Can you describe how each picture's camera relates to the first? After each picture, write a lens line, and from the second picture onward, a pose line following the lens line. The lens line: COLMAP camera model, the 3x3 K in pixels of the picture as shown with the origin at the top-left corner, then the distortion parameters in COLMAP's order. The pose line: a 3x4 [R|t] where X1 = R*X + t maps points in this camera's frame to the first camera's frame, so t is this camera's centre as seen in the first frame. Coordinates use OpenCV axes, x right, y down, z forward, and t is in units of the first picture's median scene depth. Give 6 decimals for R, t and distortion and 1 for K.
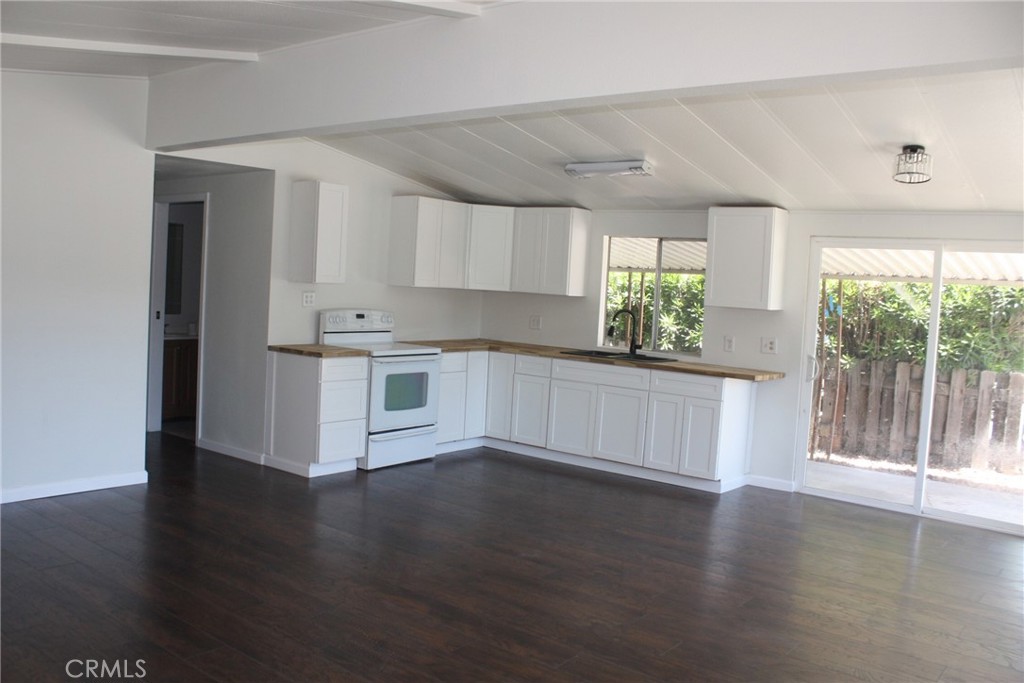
lens RADIAL K [[864.3, 0, 512.0], [0, 864.3, 341.5], [0, 0, 1]] dist [-0.171211, 0.140285]
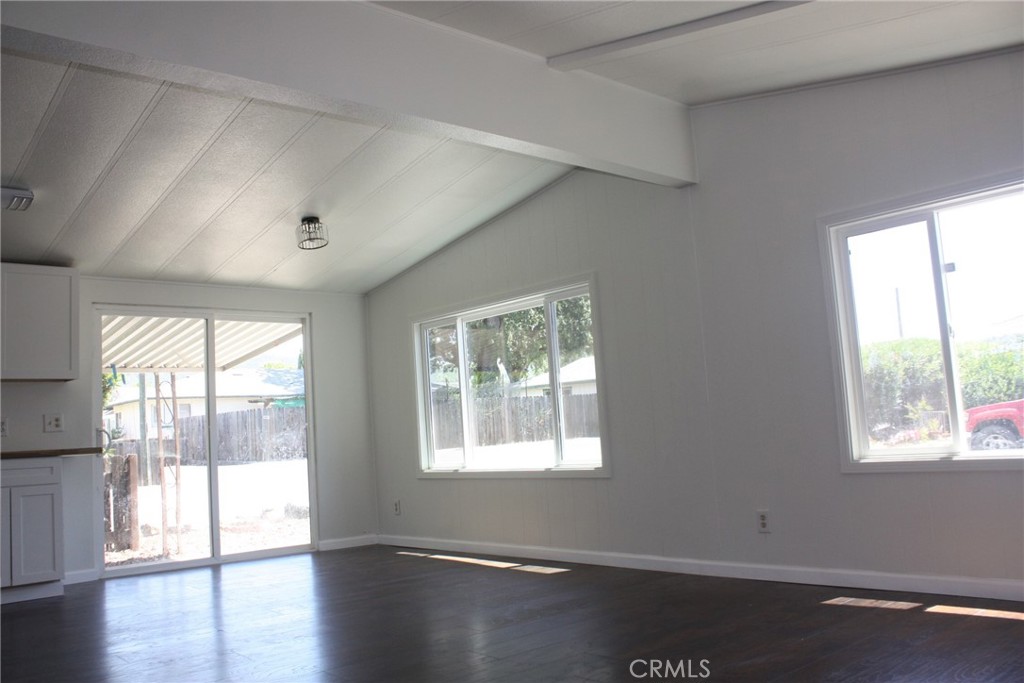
lens RADIAL K [[857.2, 0, 508.1], [0, 857.2, 335.8], [0, 0, 1]] dist [-0.173116, 0.154561]
pose [[0.185469, 0.039454, 0.981858, -0.427139], [0.135556, 0.988613, -0.065331, 0.032880], [-0.973255, 0.145214, 0.178009, 0.343183]]
